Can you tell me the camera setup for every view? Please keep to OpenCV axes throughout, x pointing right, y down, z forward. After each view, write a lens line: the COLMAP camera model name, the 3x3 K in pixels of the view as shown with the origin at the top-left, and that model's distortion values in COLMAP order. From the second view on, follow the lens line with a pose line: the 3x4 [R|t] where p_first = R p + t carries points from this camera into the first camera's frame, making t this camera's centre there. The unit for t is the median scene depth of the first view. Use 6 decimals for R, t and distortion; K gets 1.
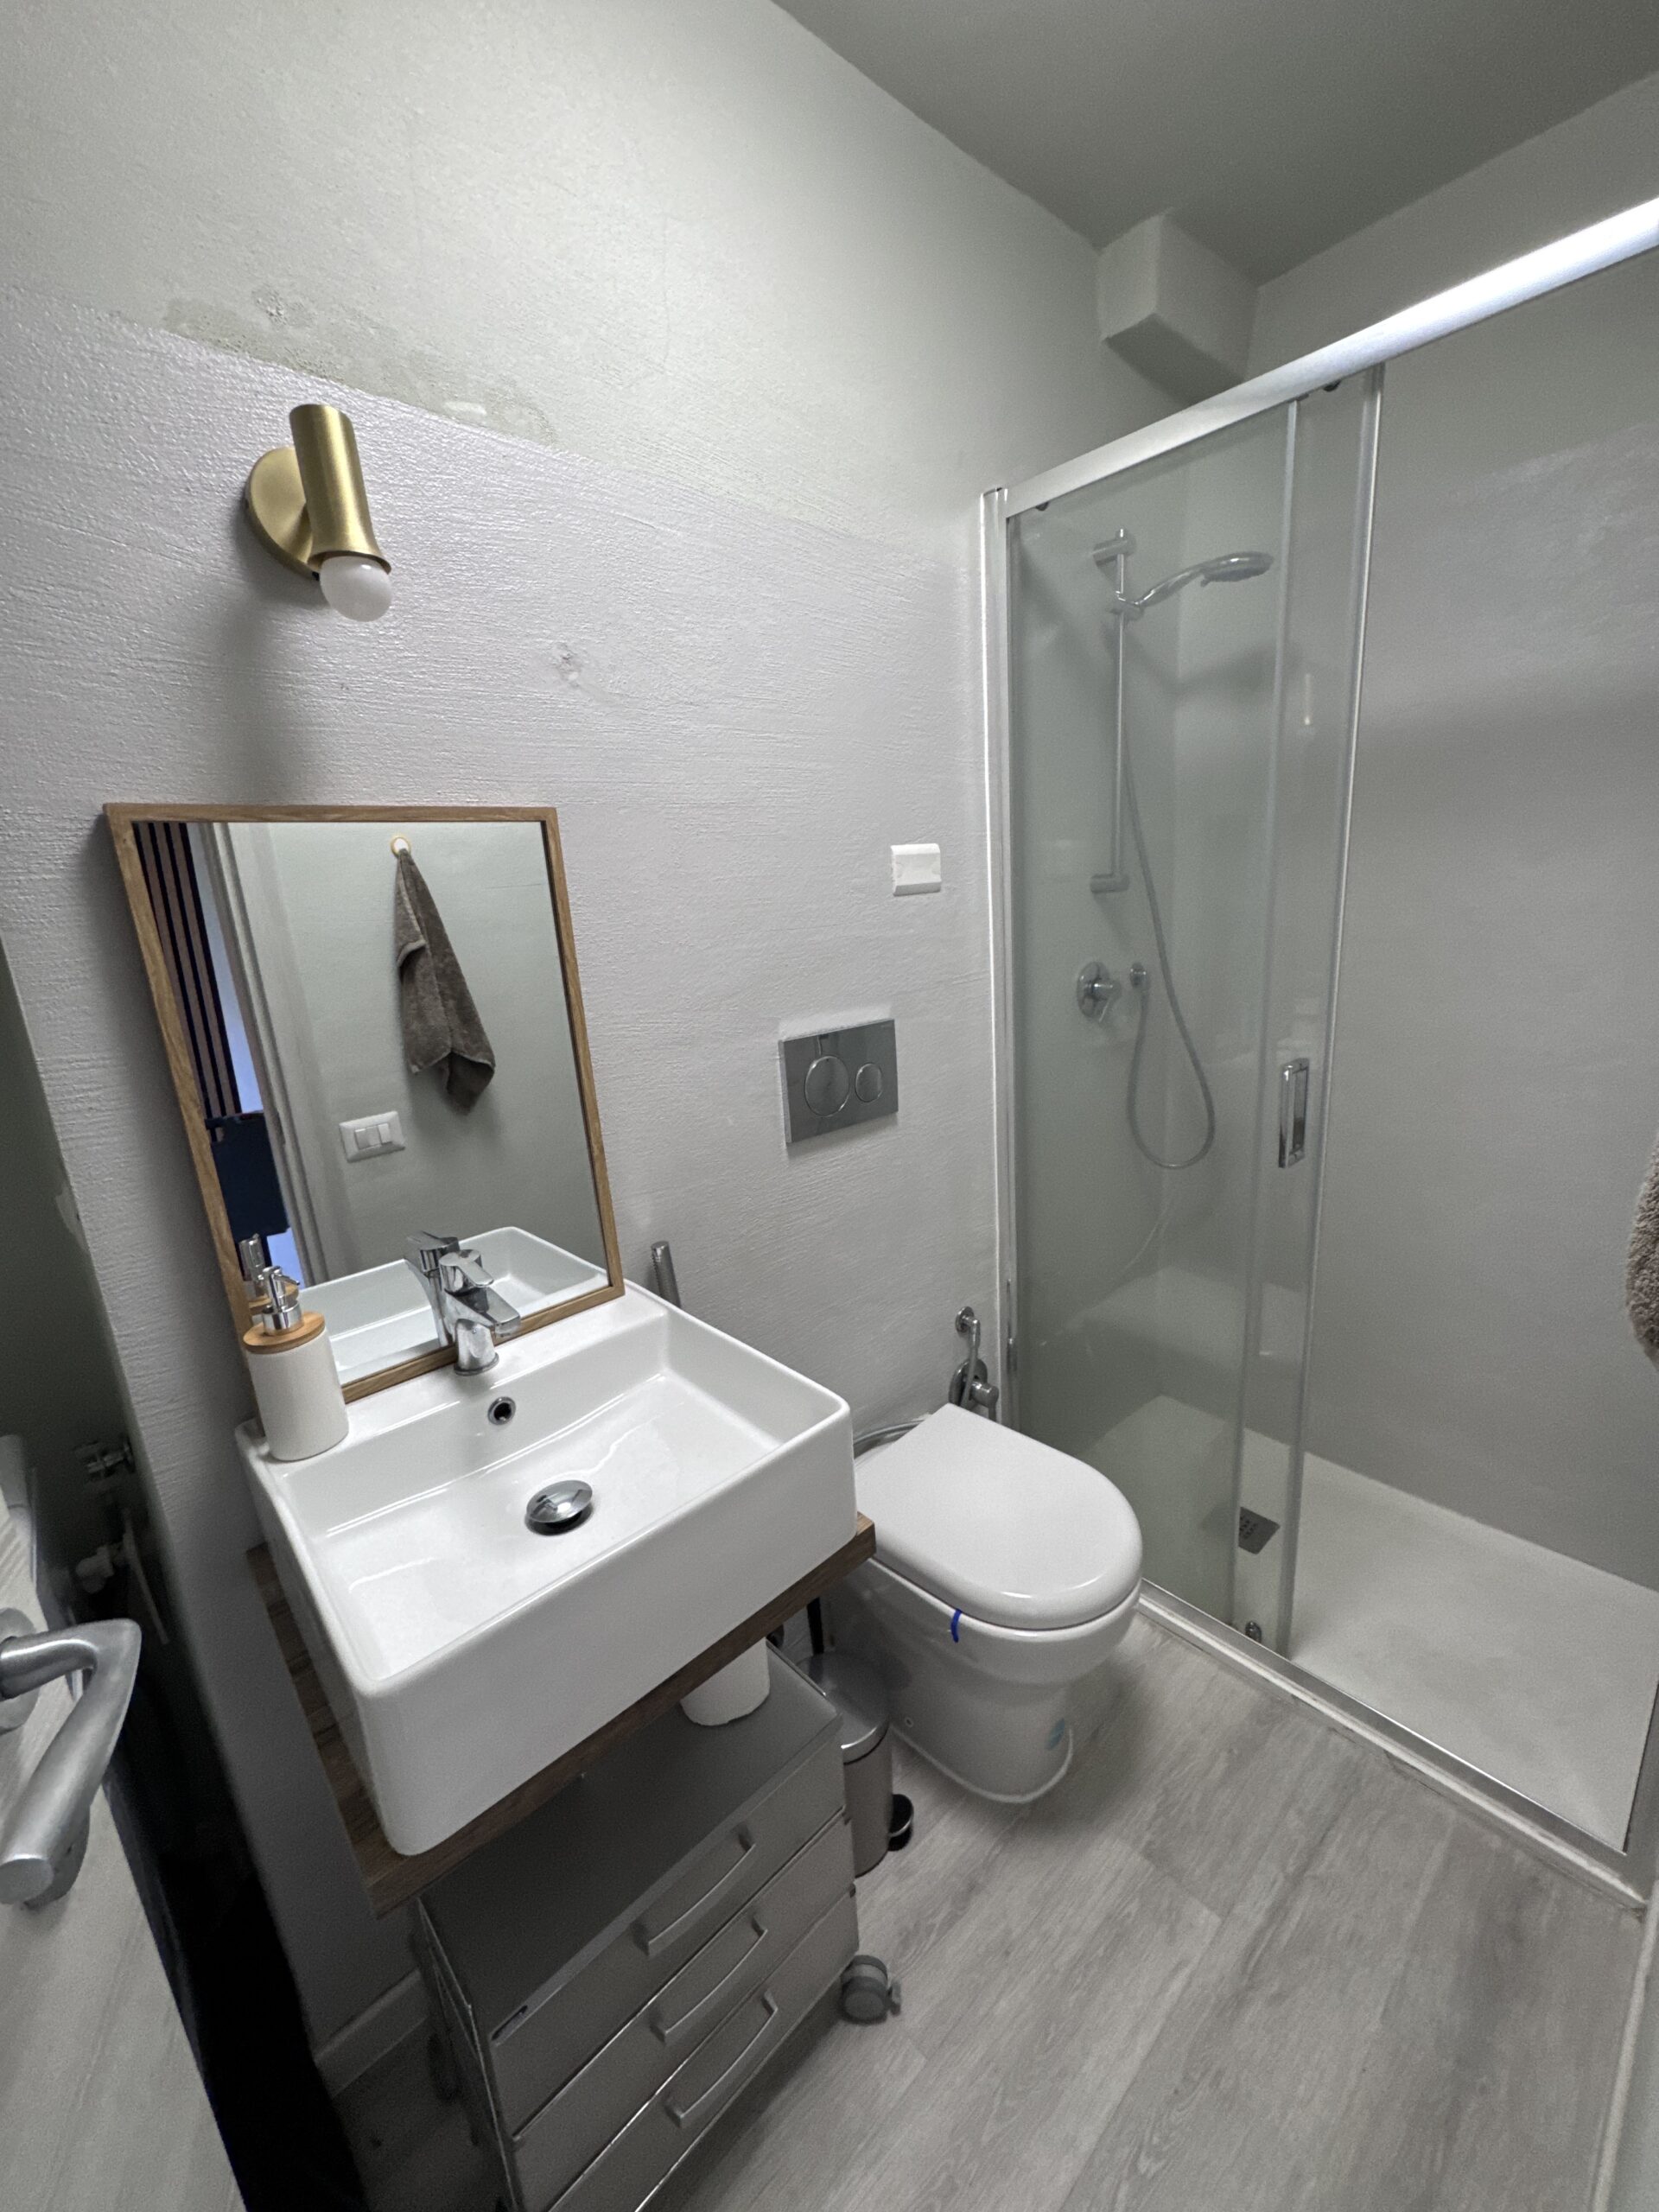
lens RADIAL K [[885.6, 0, 835.2], [0, 885.6, 1103.7], [0, 0, 1]] dist [0.000403, -0.000027]
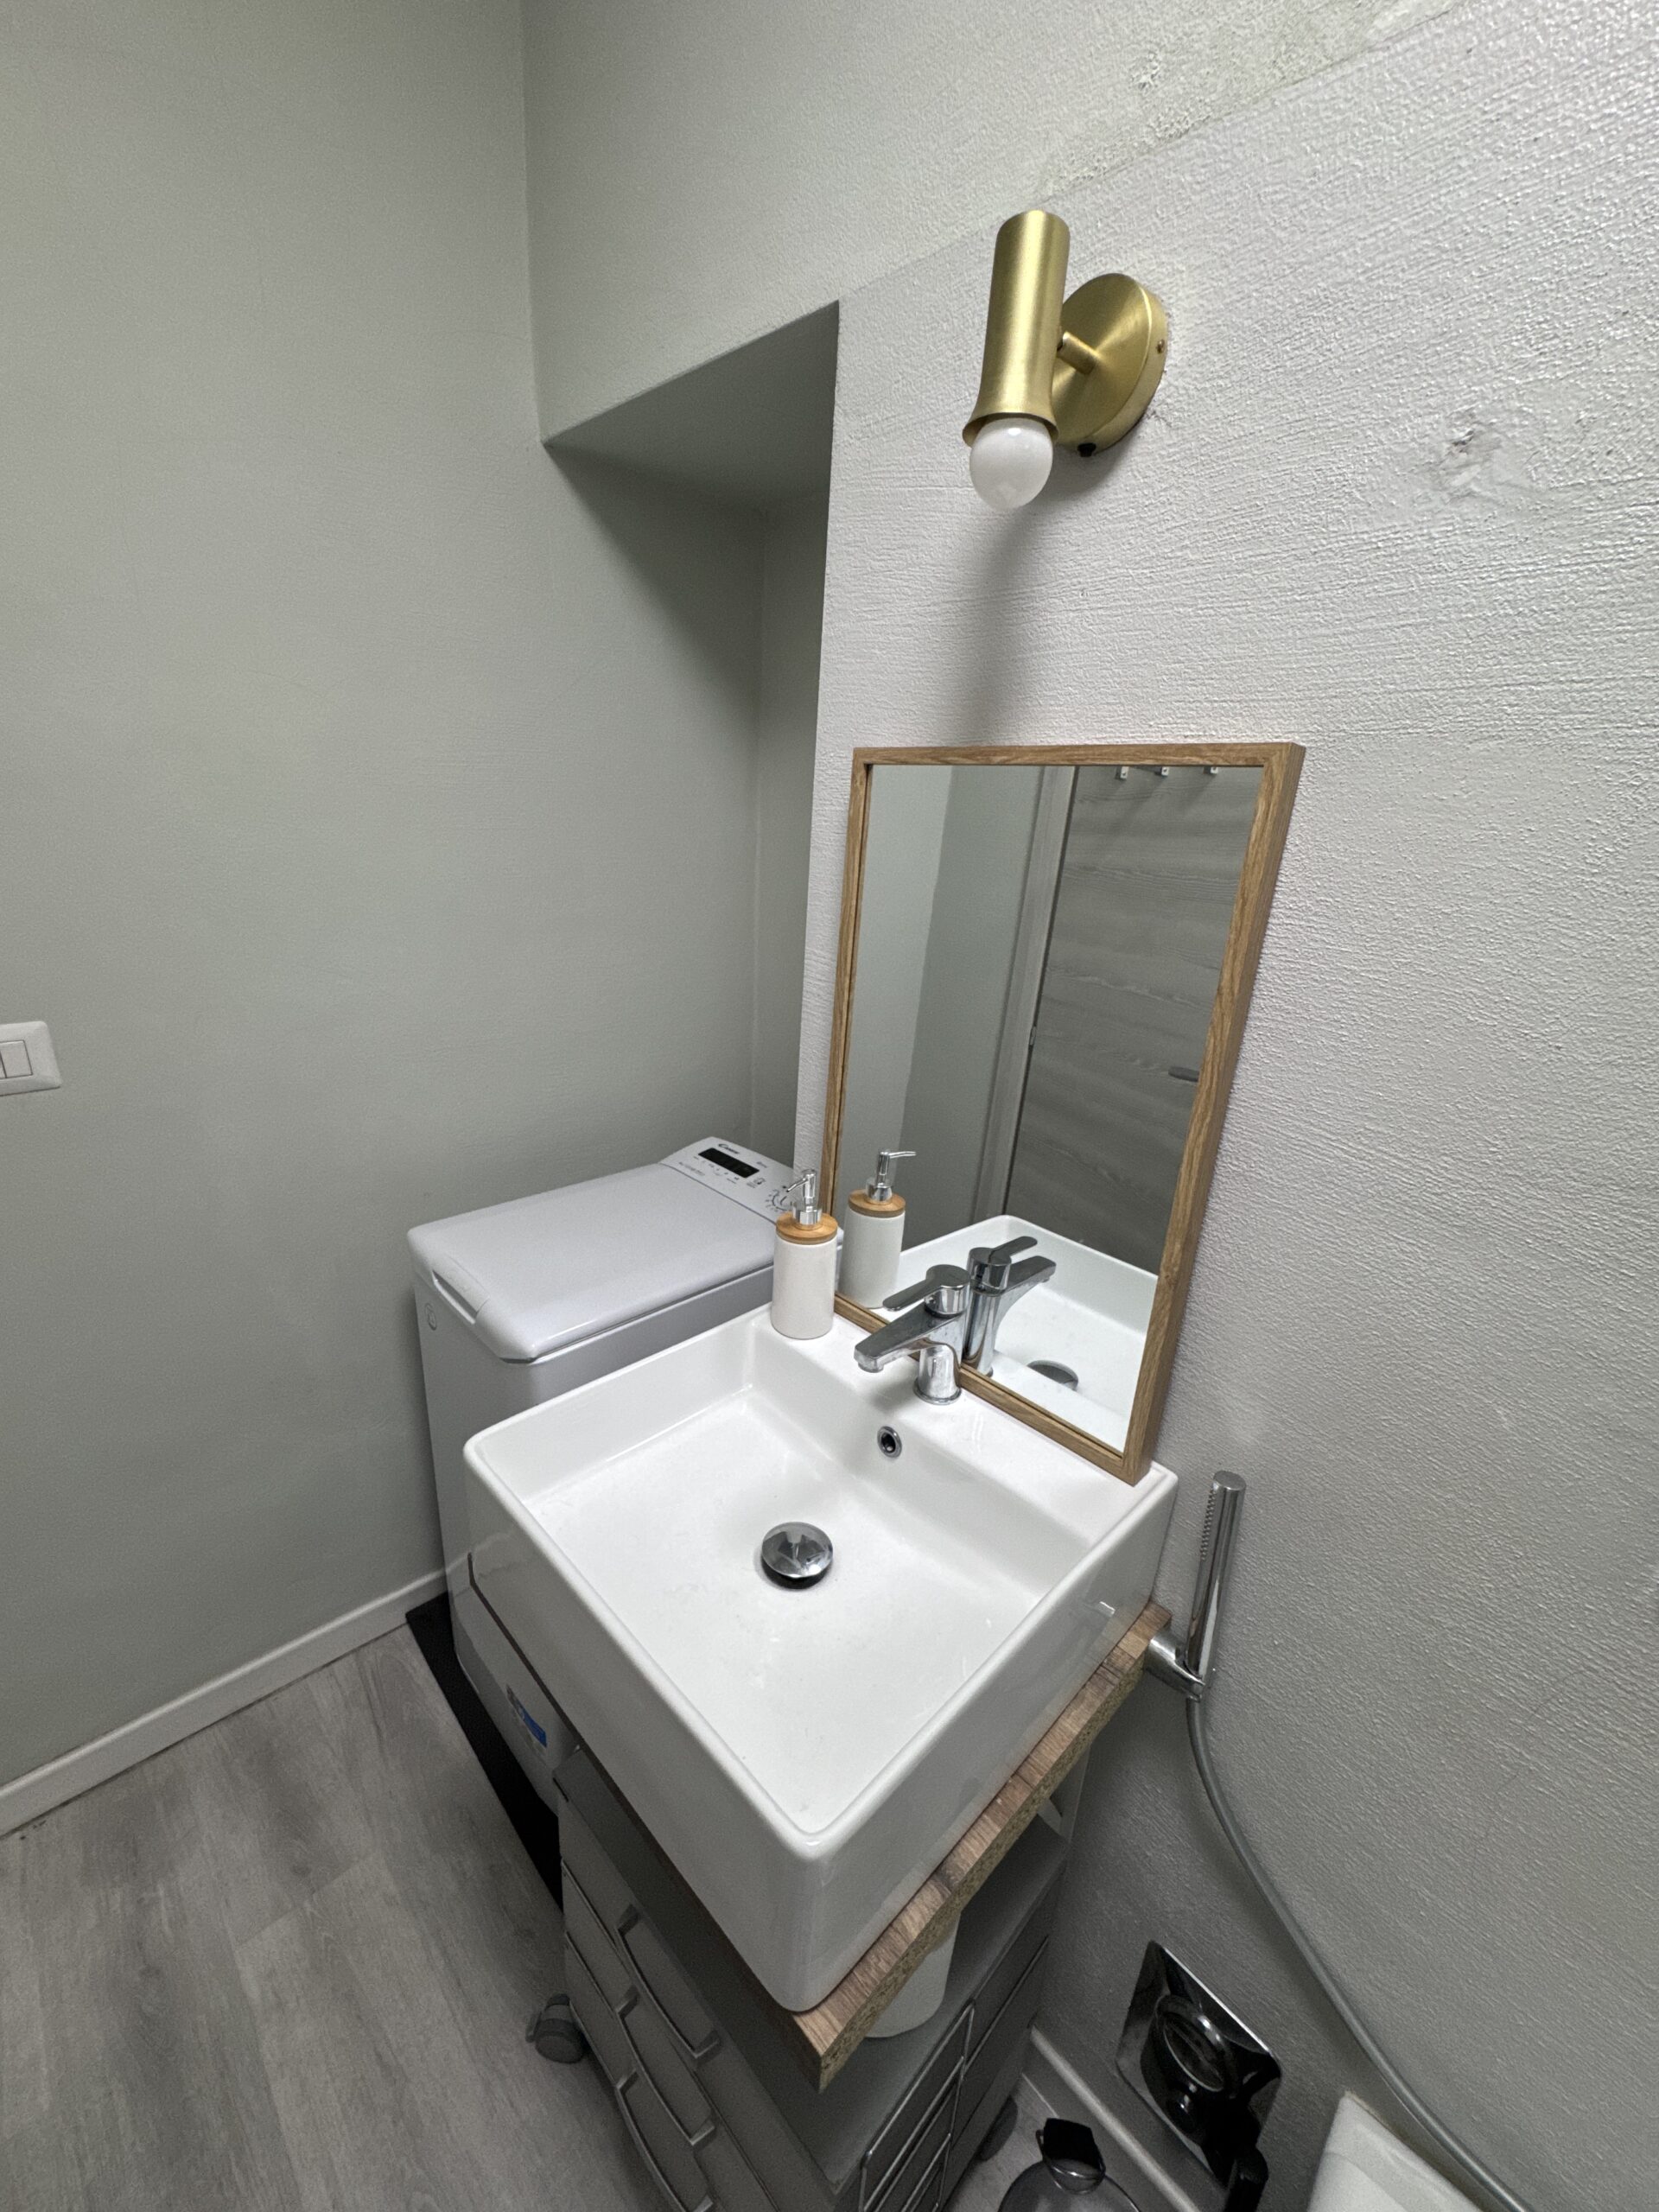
lens RADIAL K [[885.6, 0, 835.2], [0, 885.6, 1103.7], [0, 0, 1]] dist [0.000403, -0.000027]
pose [[0.032266, 0.368559, -0.929044, 0.207554], [-0.296433, 0.891234, 0.343264, -0.157412], [0.954509, 0.264323, 0.138009, 0.468723]]
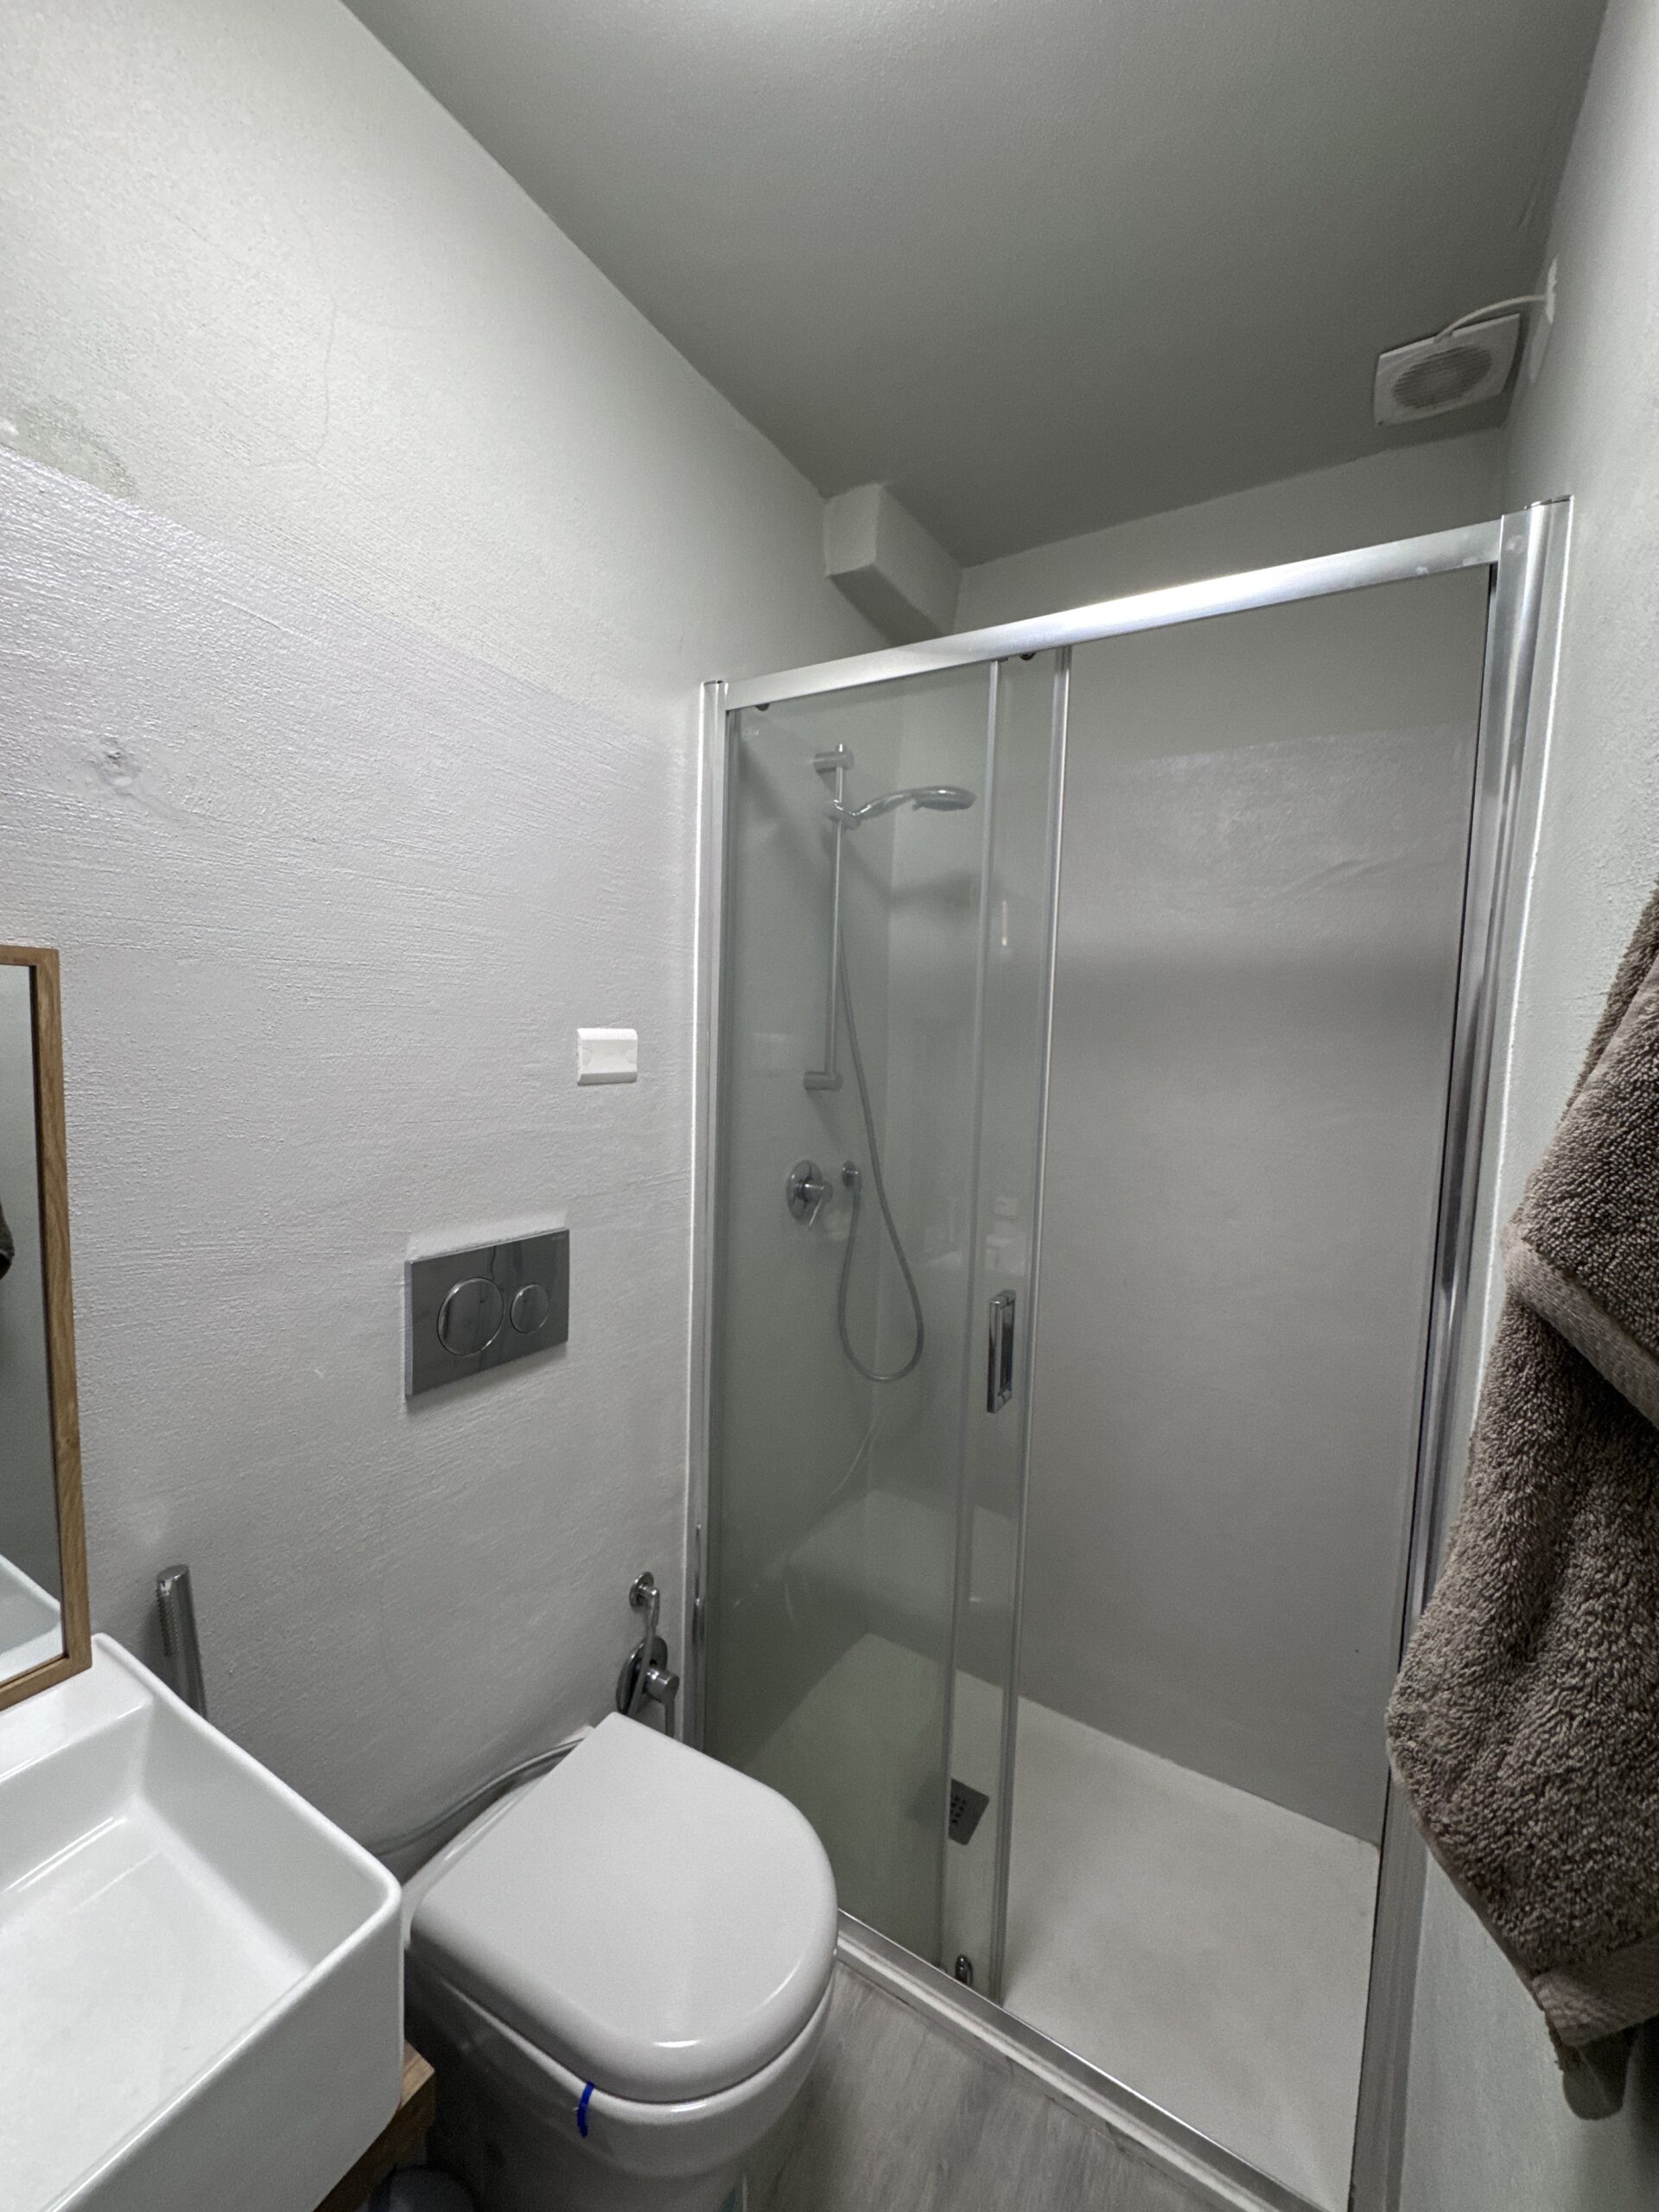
lens RADIAL K [[885.6, 0, 835.2], [0, 885.6, 1103.7], [0, 0, 1]] dist [0.000403, -0.000027]
pose [[0.953183, 0.070323, 0.294104, 0.049827], [-0.019892, 0.985059, -0.171066, -0.071341], [-0.301739, 0.157207, 0.940340, 0.116308]]
